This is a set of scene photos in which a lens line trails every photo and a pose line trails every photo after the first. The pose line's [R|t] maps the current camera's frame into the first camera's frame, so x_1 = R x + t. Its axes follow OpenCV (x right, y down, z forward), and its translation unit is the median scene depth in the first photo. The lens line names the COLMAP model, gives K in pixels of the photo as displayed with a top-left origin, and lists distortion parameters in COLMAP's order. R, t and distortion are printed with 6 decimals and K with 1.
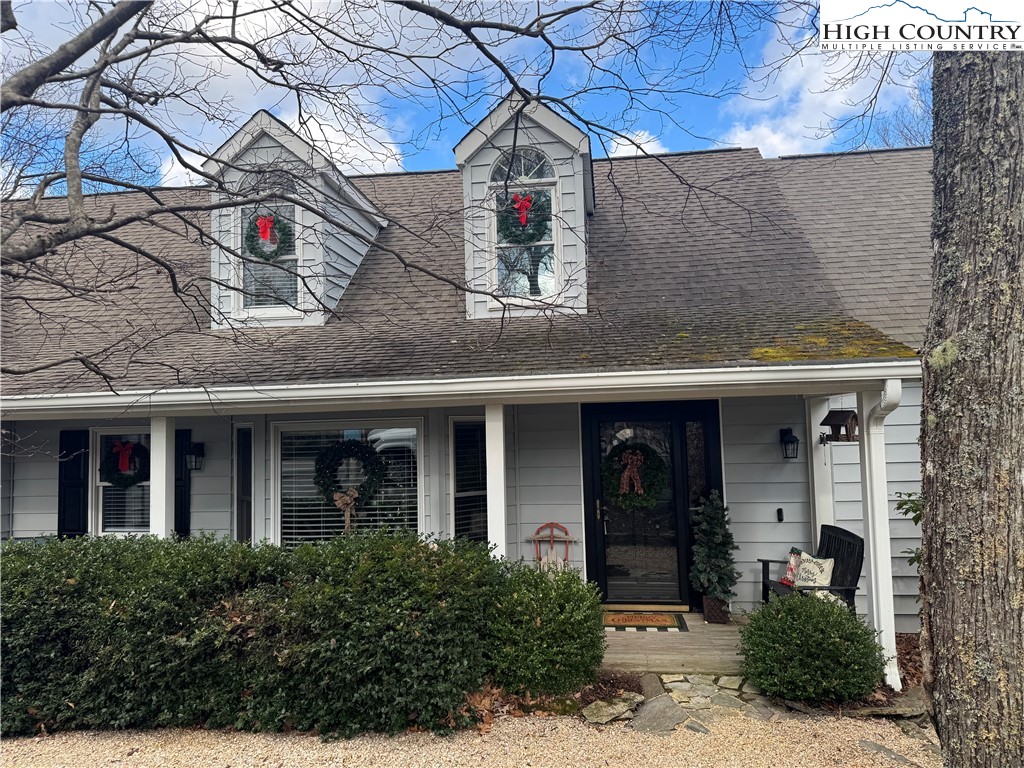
lens RADIAL K [[719.5, 0, 513.7], [0, 719.5, 387.4], [0, 0, 1]] dist [0.022517, -0.027507]
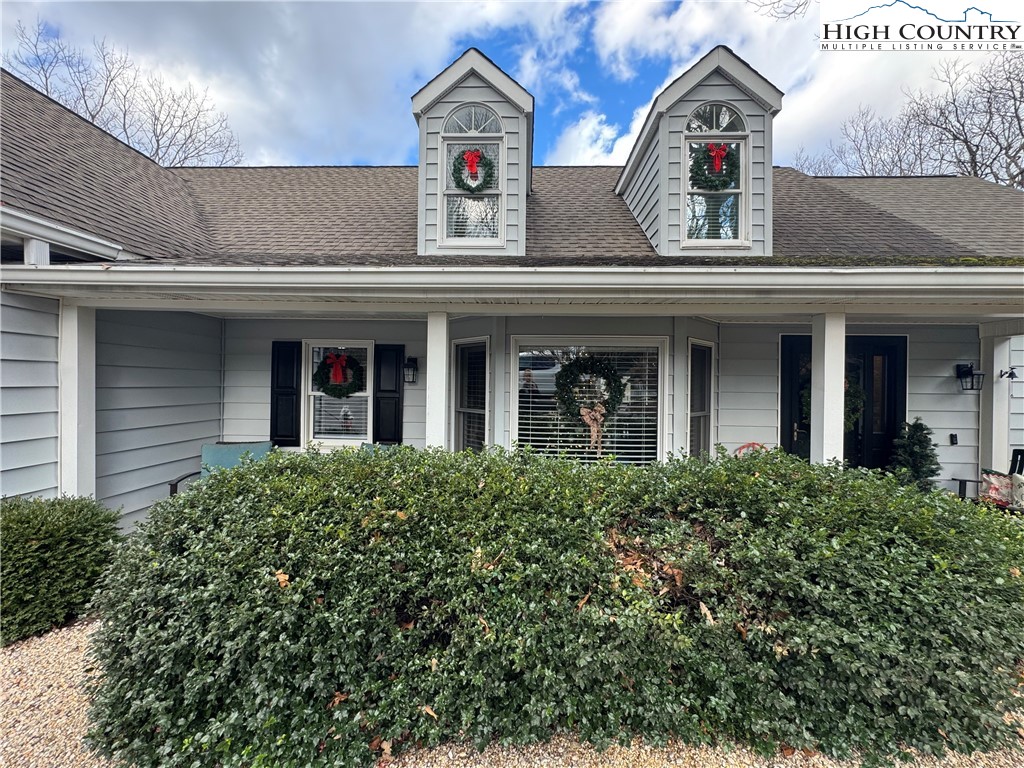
lens RADIAL K [[413.0, 0, 509.9], [0, 413.0, 379.9], [0, 0, 1]] dist [-0.000933, -0.000140]
pose [[0.995198, 0.038108, 0.090156, -0.341973], [-0.043143, 0.997577, 0.054582, 0.068799], [-0.087858, -0.058209, 0.994431, 0.376984]]
